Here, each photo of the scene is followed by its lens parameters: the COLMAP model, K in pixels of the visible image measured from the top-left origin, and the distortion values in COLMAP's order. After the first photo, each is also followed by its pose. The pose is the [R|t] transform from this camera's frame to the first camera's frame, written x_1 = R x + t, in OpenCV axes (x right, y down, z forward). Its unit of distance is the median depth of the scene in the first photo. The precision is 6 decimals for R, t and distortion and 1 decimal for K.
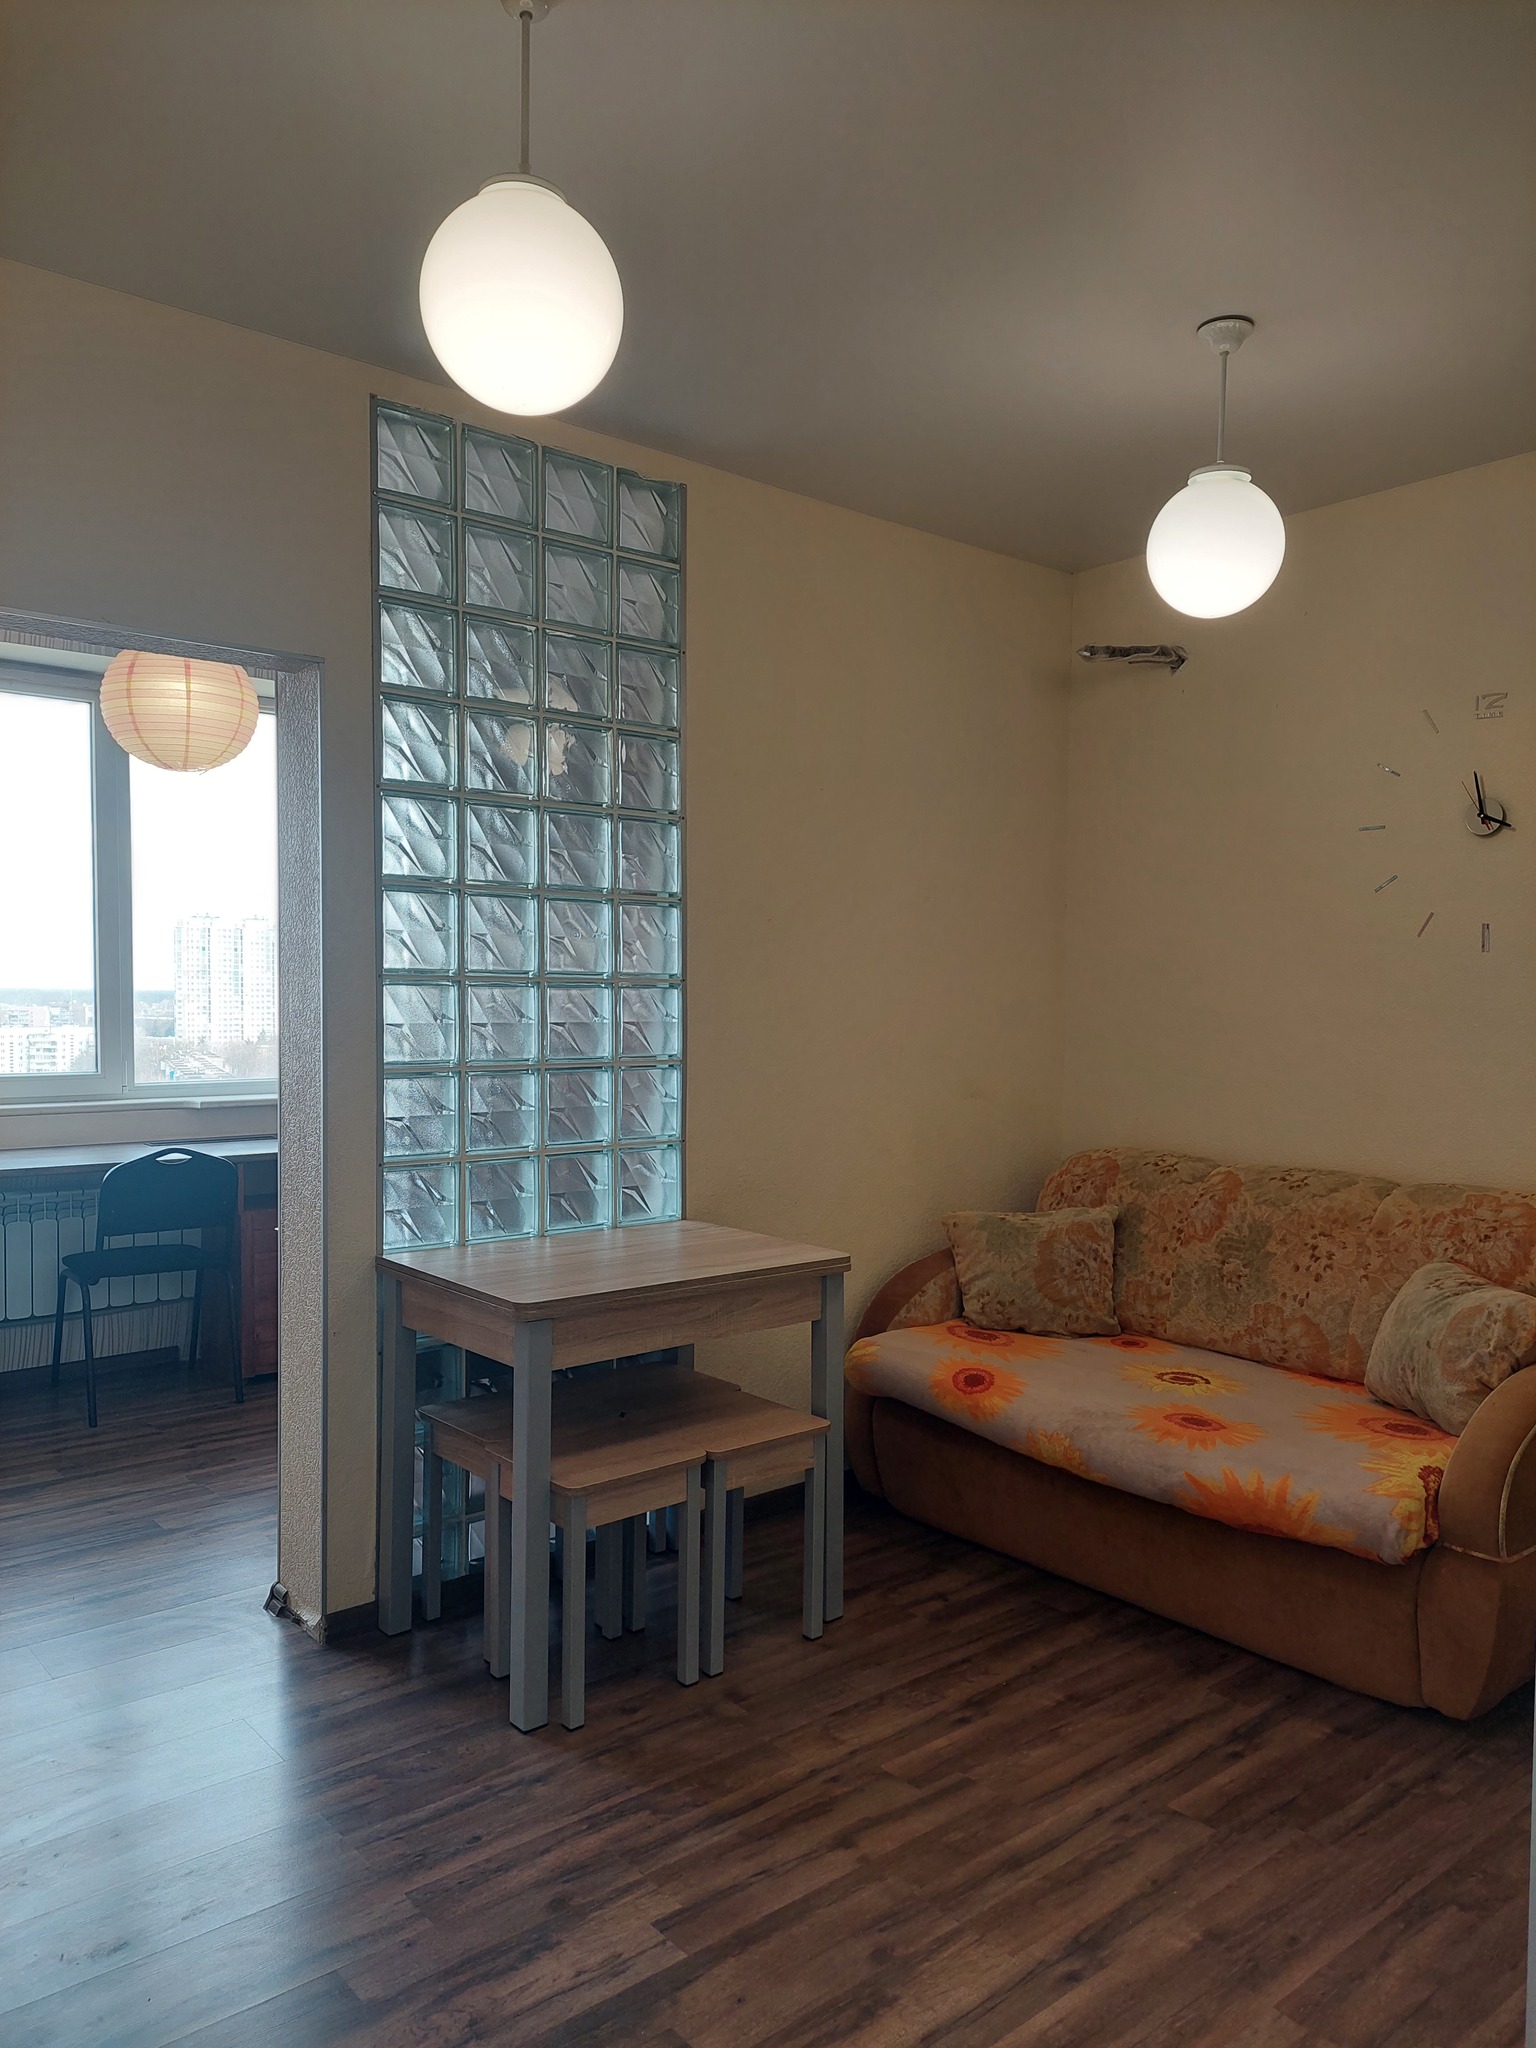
lens RADIAL K [[1472.9, 0, 773.8], [0, 1472.9, 1033.0], [0, 0, 1]] dist [0.073007, -0.070556]
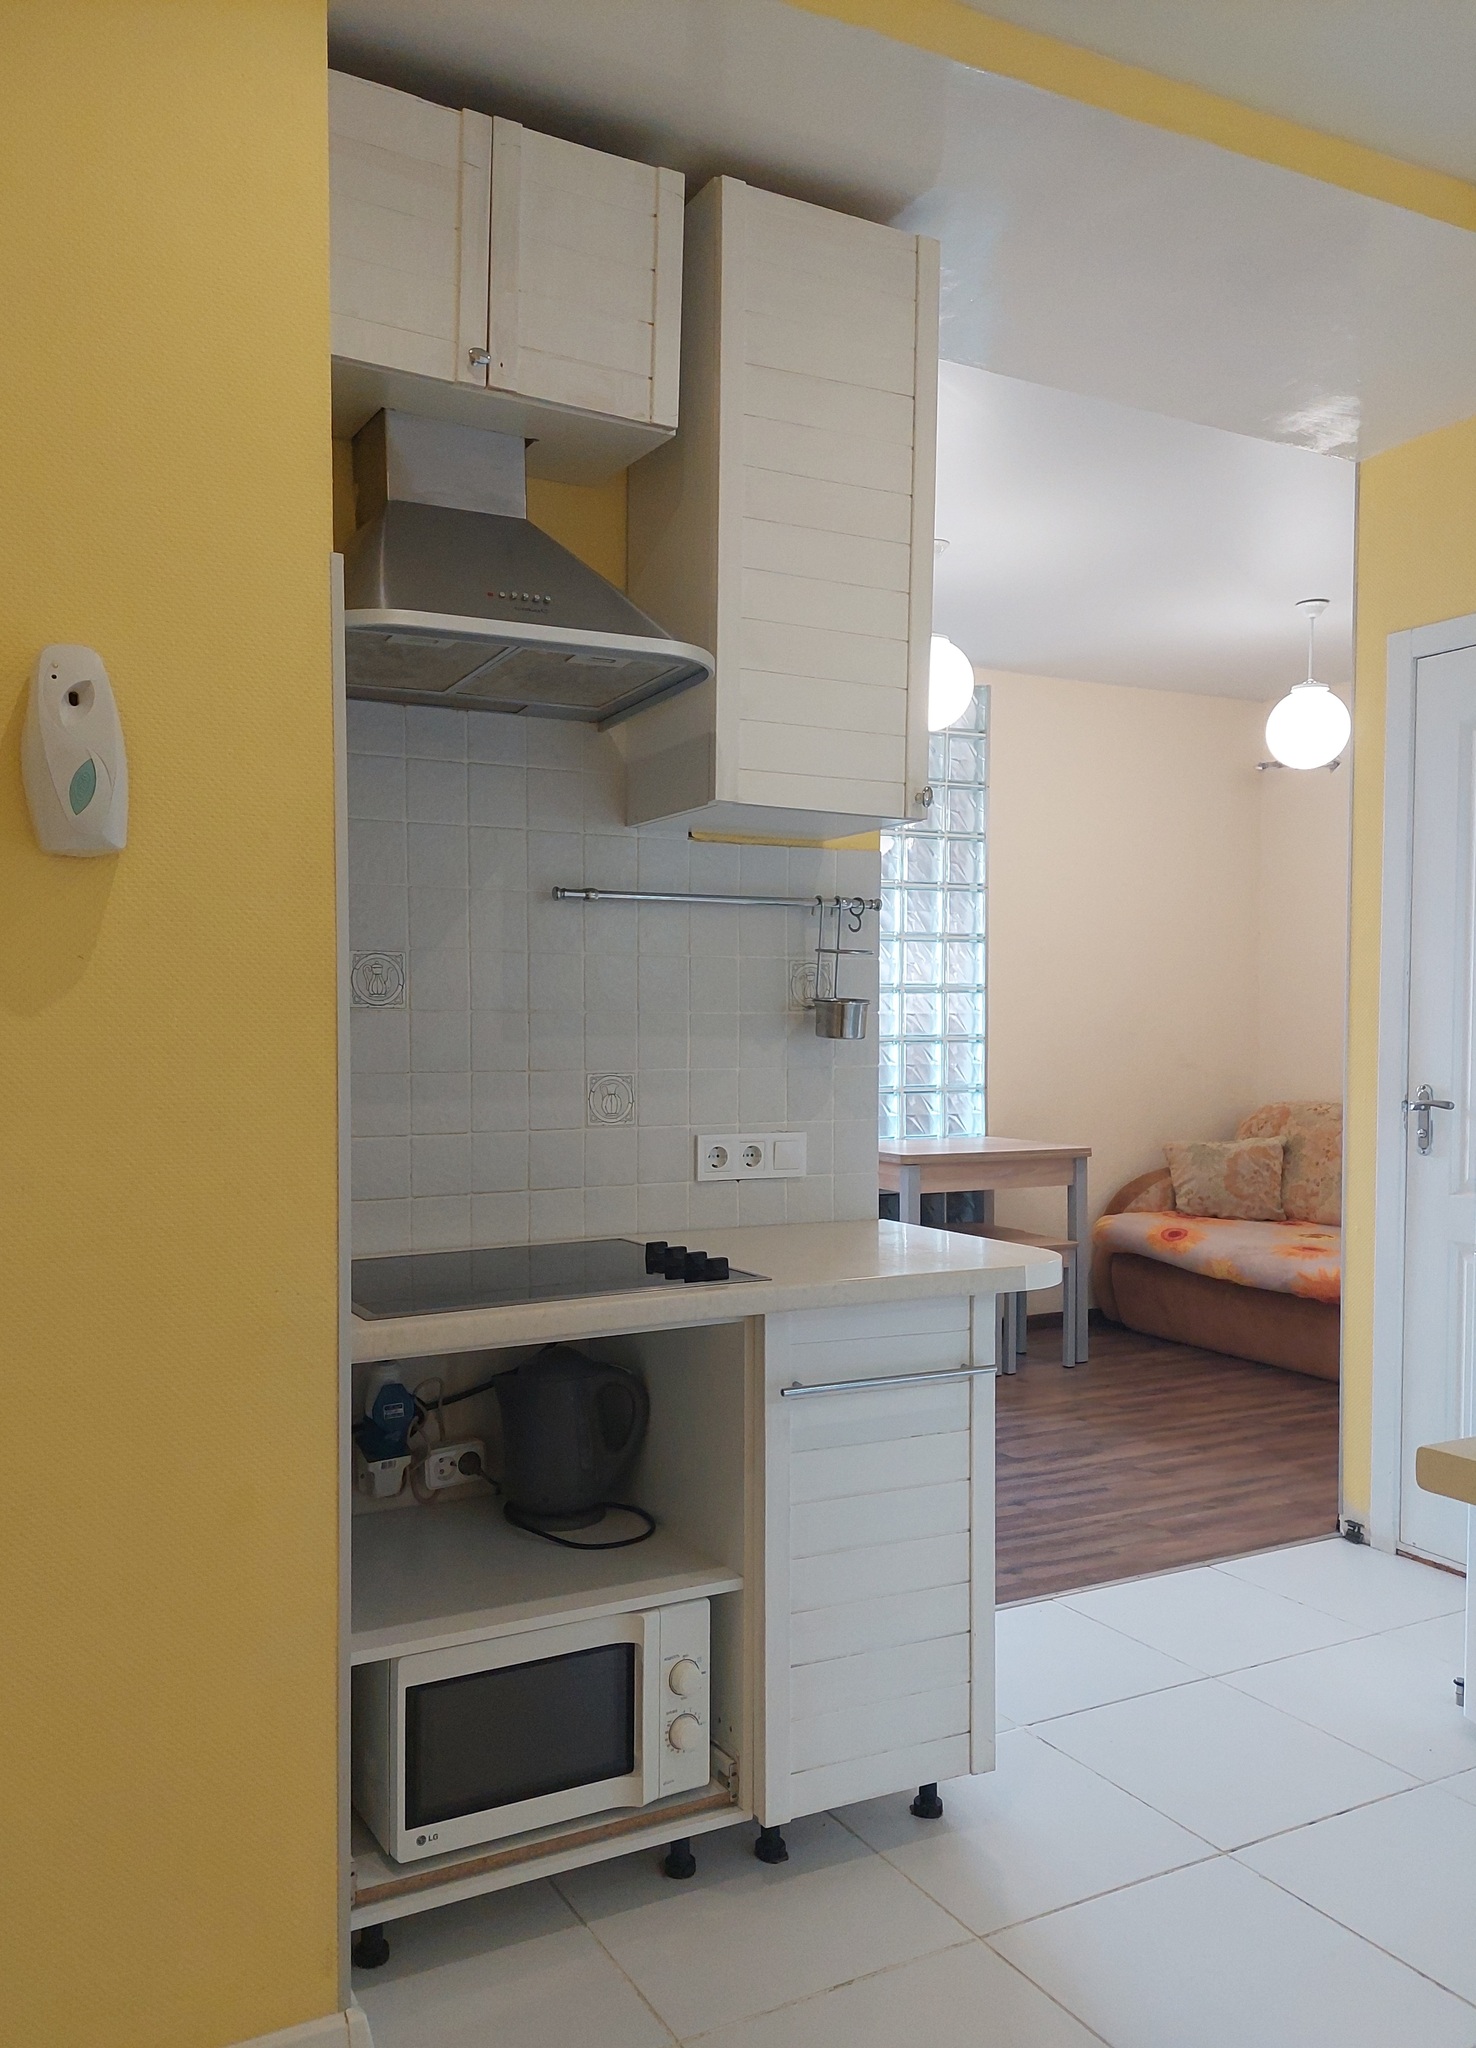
lens RADIAL K [[1532.2, 0, 669.0], [0, 1532.2, 1079.0], [0, 0, 1]] dist [0.129363, -0.241892]
pose [[0.970585, -0.000618, -0.240759, 0.008316], [0.002635, 0.999964, 0.008056, 0.051331], [0.240746, -0.008454, 0.970551, -0.746500]]
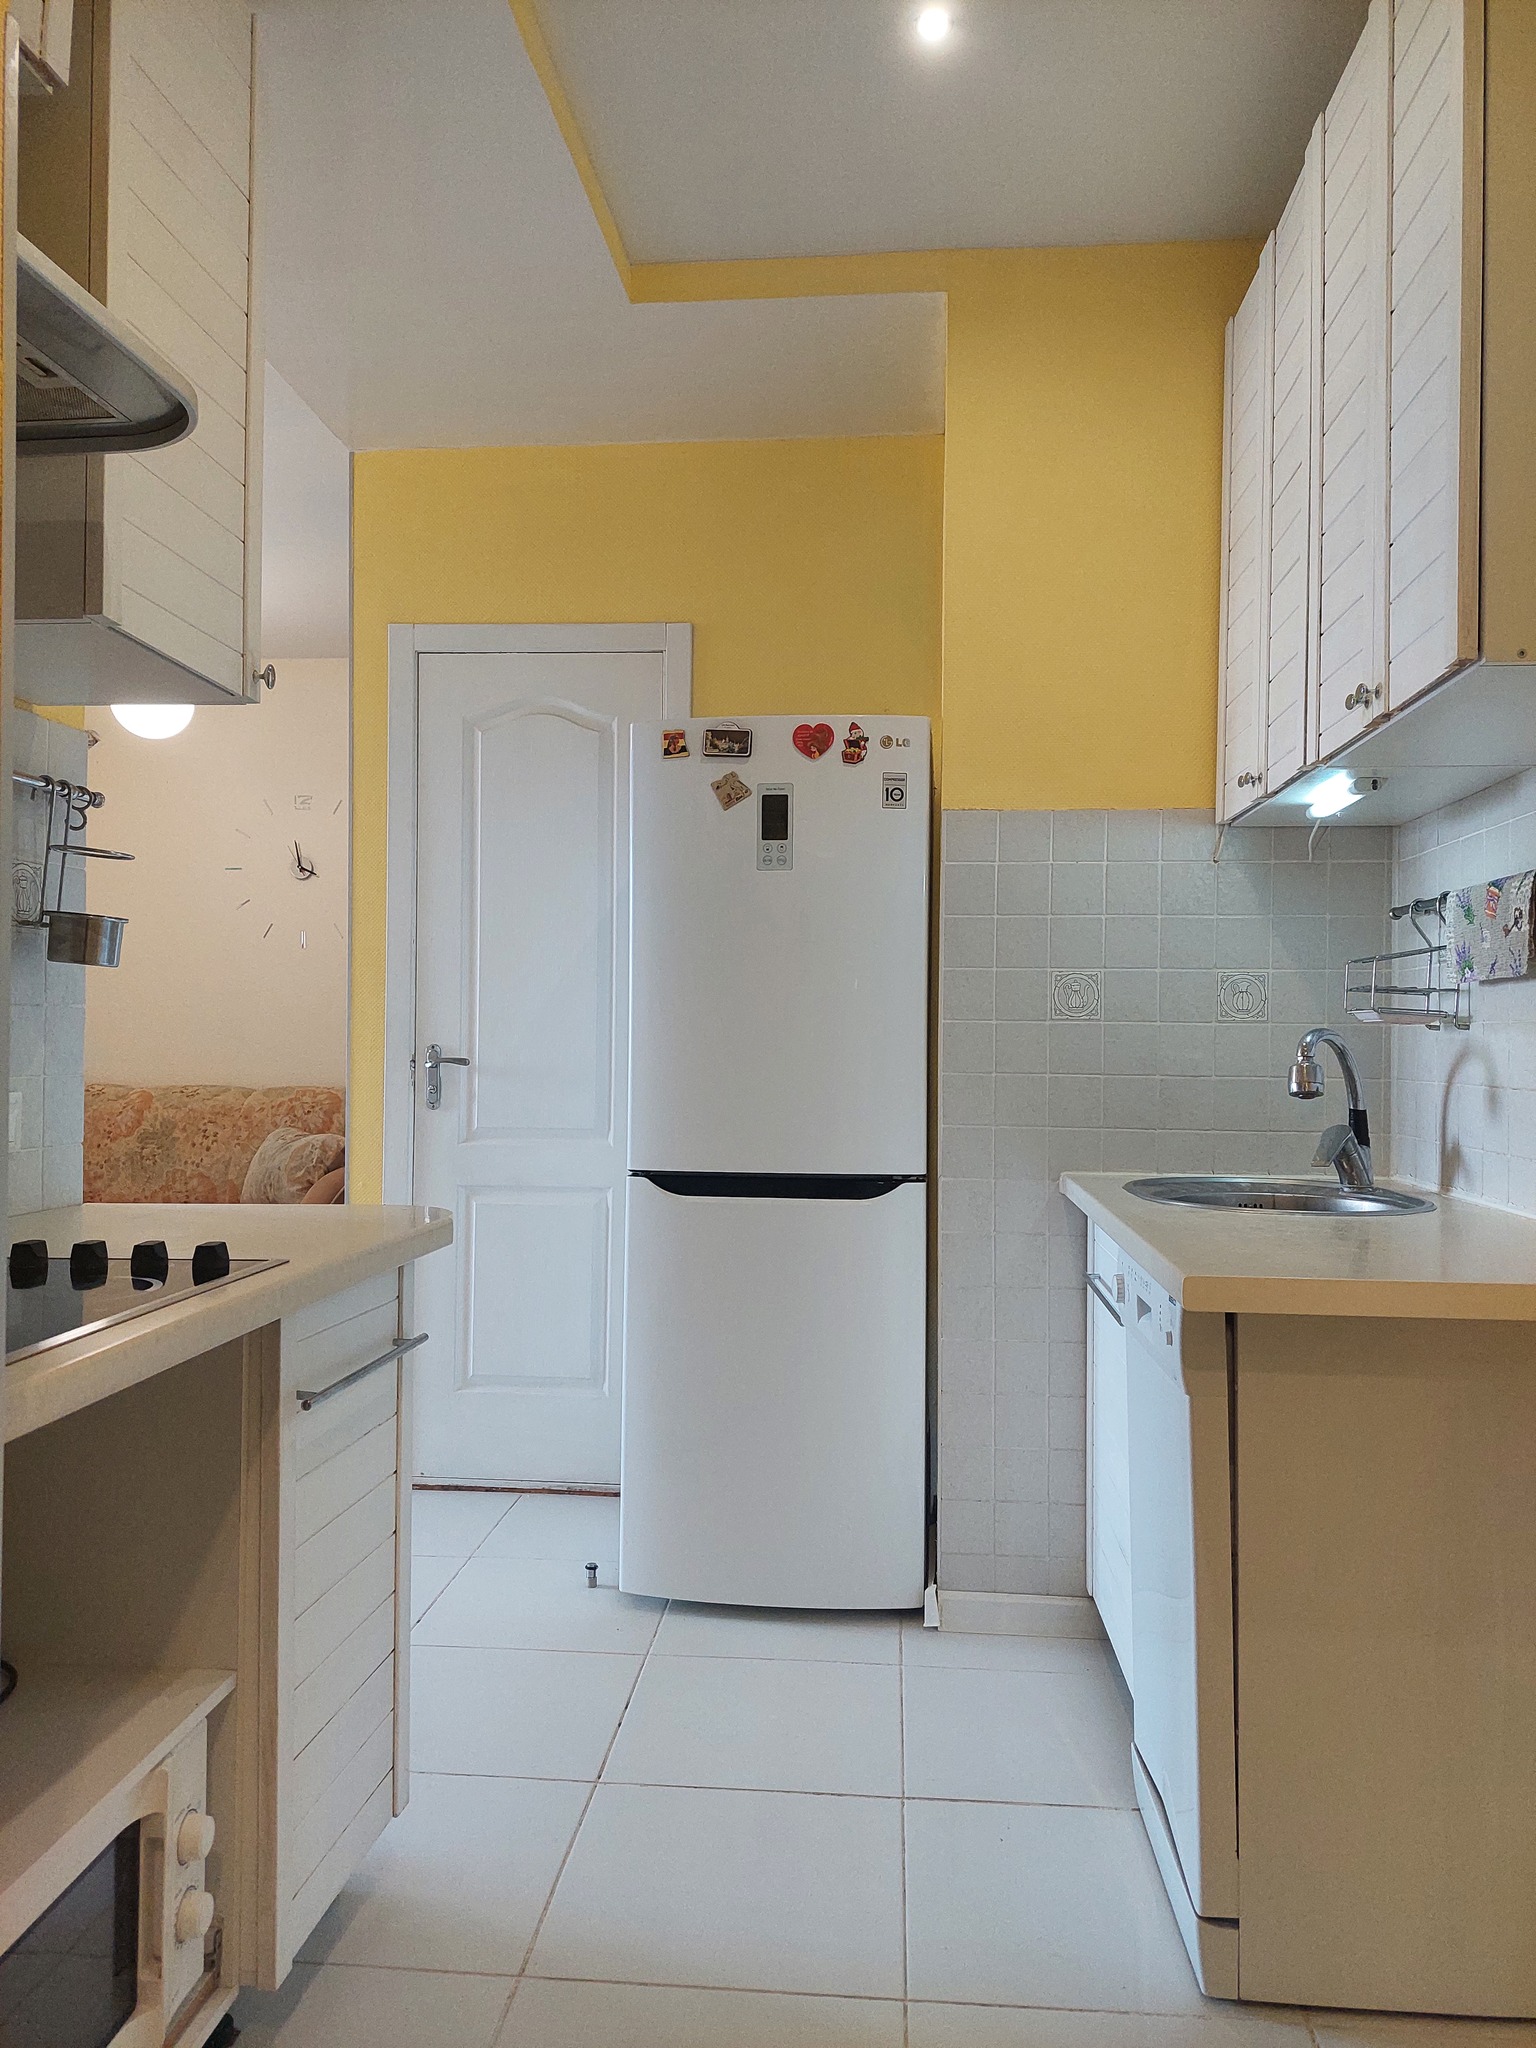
lens RADIAL K [[1472.9, 0, 773.8], [0, 1472.9, 1033.0], [0, 0, 1]] dist [0.073007, -0.070556]
pose [[0.712711, -0.000157, 0.701458, -0.320602], [0.016573, 0.999725, -0.016614, 0.078207], [-0.701262, 0.023466, 0.712518, -0.563852]]
